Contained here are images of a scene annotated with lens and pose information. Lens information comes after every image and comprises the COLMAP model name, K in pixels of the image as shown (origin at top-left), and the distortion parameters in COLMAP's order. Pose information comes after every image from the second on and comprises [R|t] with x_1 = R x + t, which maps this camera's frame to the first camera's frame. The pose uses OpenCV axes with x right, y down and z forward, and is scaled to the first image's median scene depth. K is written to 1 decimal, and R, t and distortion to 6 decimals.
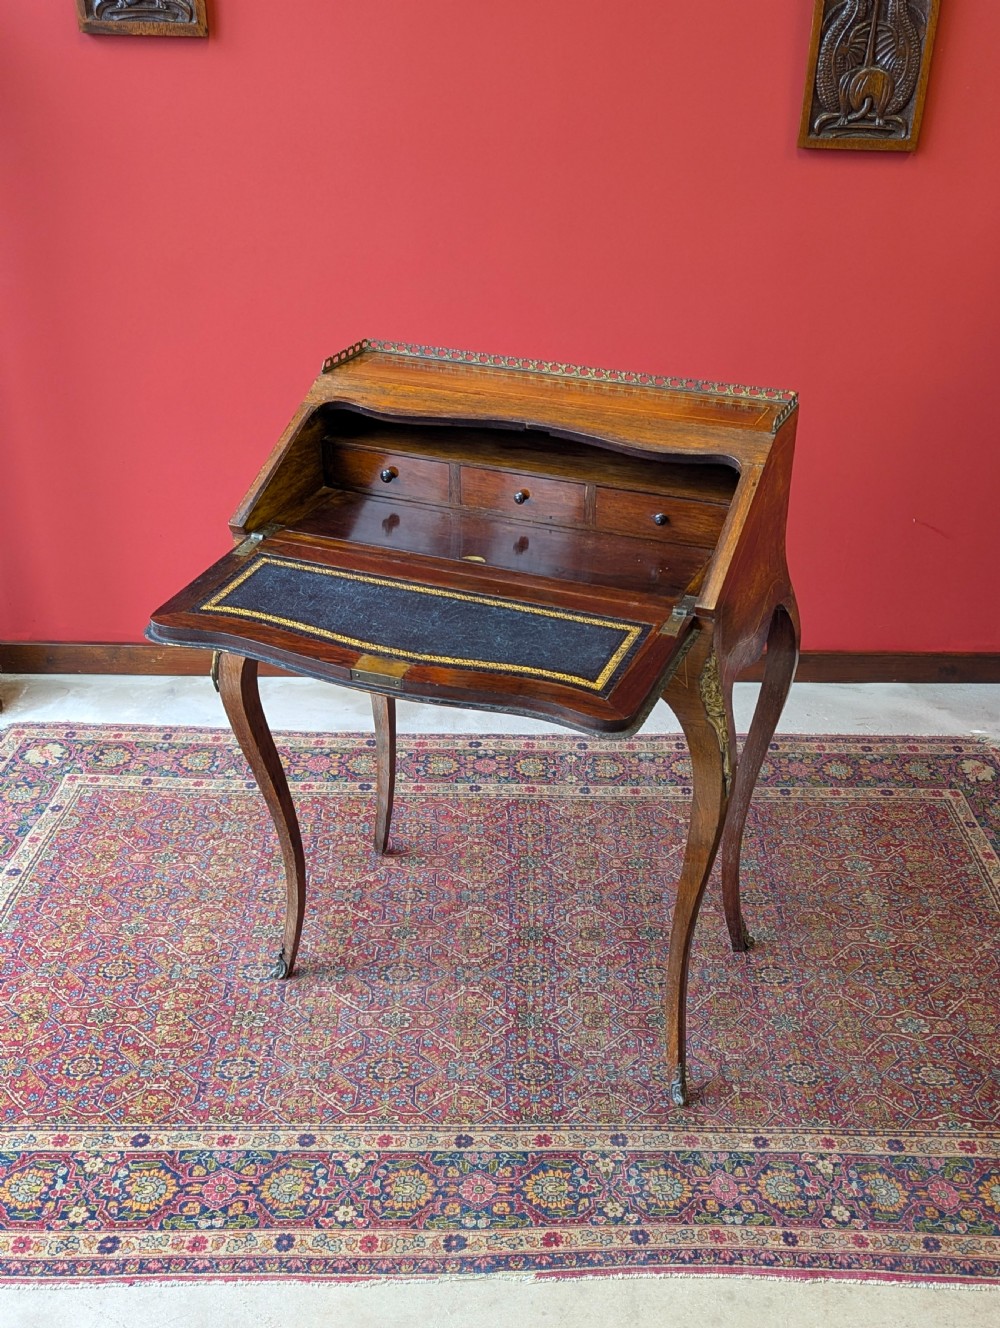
lens RADIAL K [[1240.4, 0, 504.4], [0, 1240.4, 664.6], [0, 0, 1]] dist [0.035103, 0.000000]
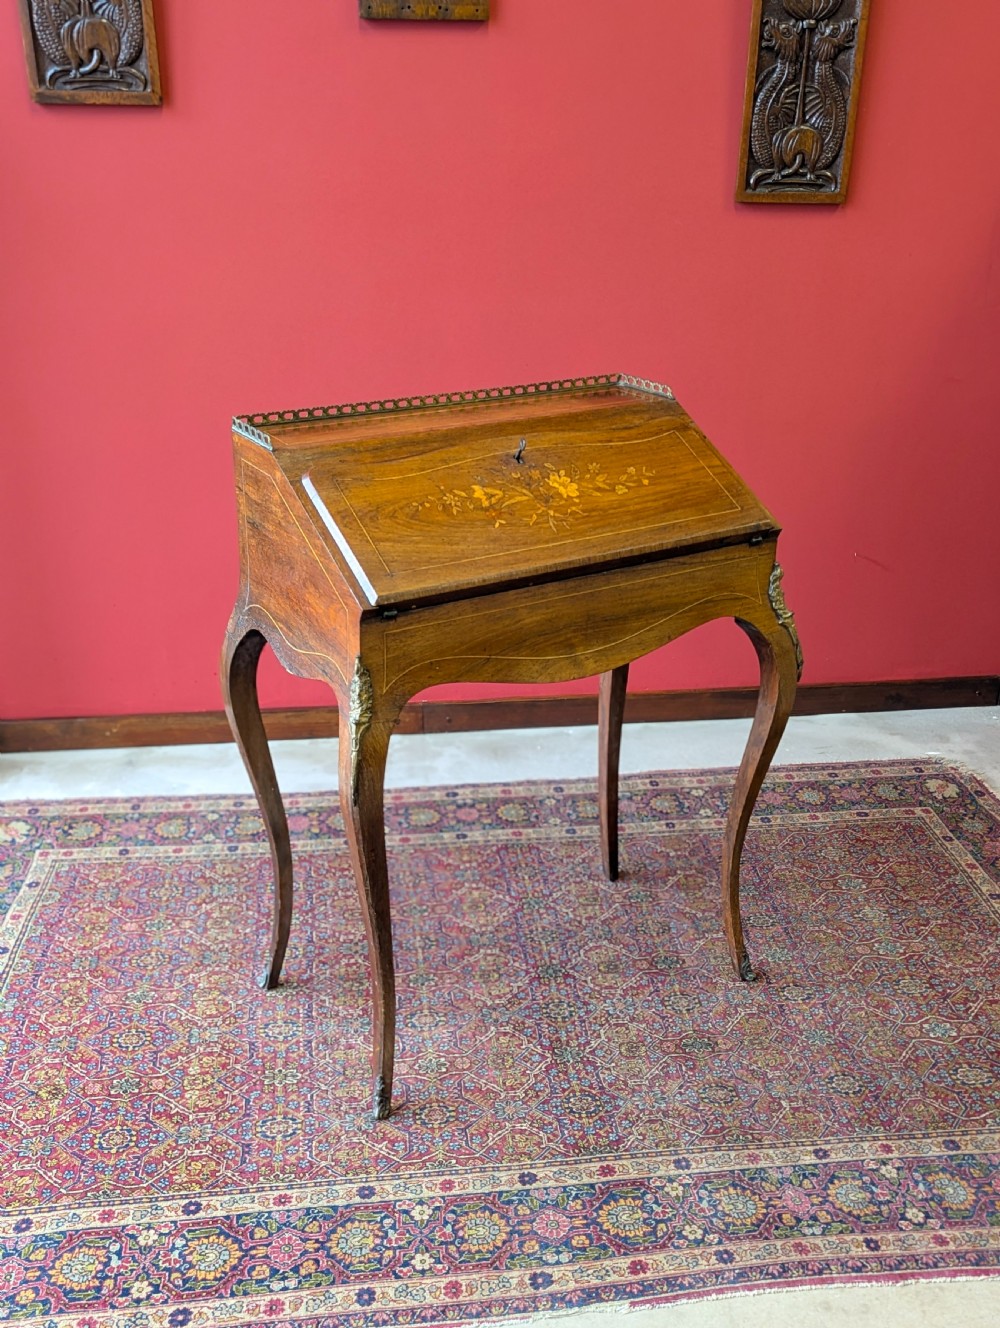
lens RADIAL K [[1240.4, 0, 470.5], [0, 1240.4, 672.7], [0, 0, 1]] dist [0.035103, 0.000000]
pose [[0.994418, -0.053310, 0.091049, -0.141178], [0.059037, 0.996365, -0.061404, 0.043353], [-0.087445, 0.066437, 0.993951, 0.005182]]
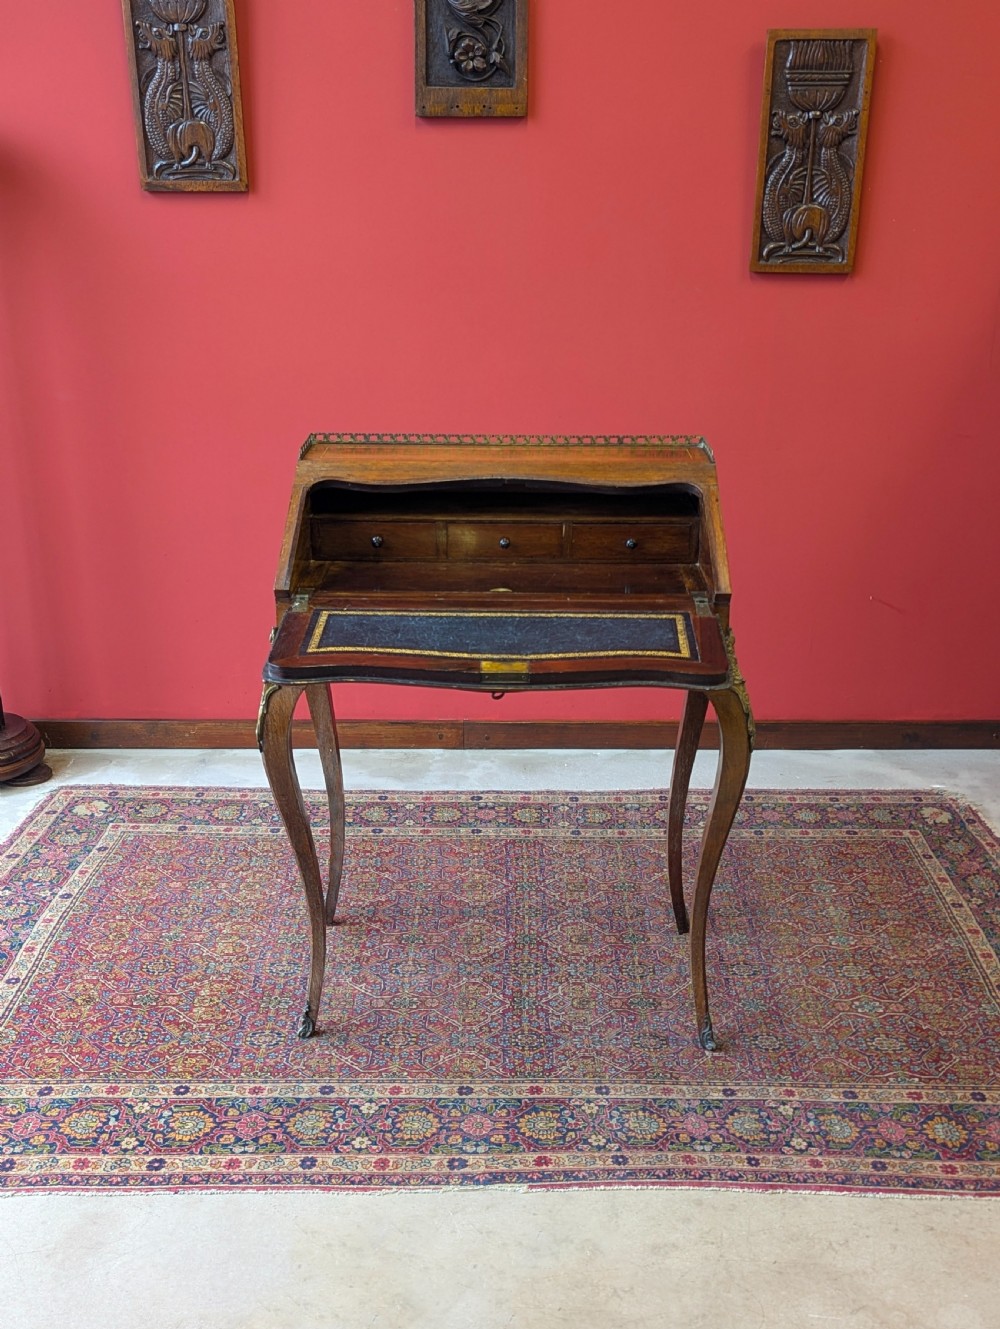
lens RADIAL K [[1241.3, 0, 480.3], [0, 1241.3, 700.8], [0, 0, 1]] dist [0.035103, 0.000000]
pose [[0.999609, -0.010191, -0.026043, 0.013919], [0.007177, 0.993534, -0.113310, 0.154737], [0.027029, 0.113079, 0.993218, -0.158772]]
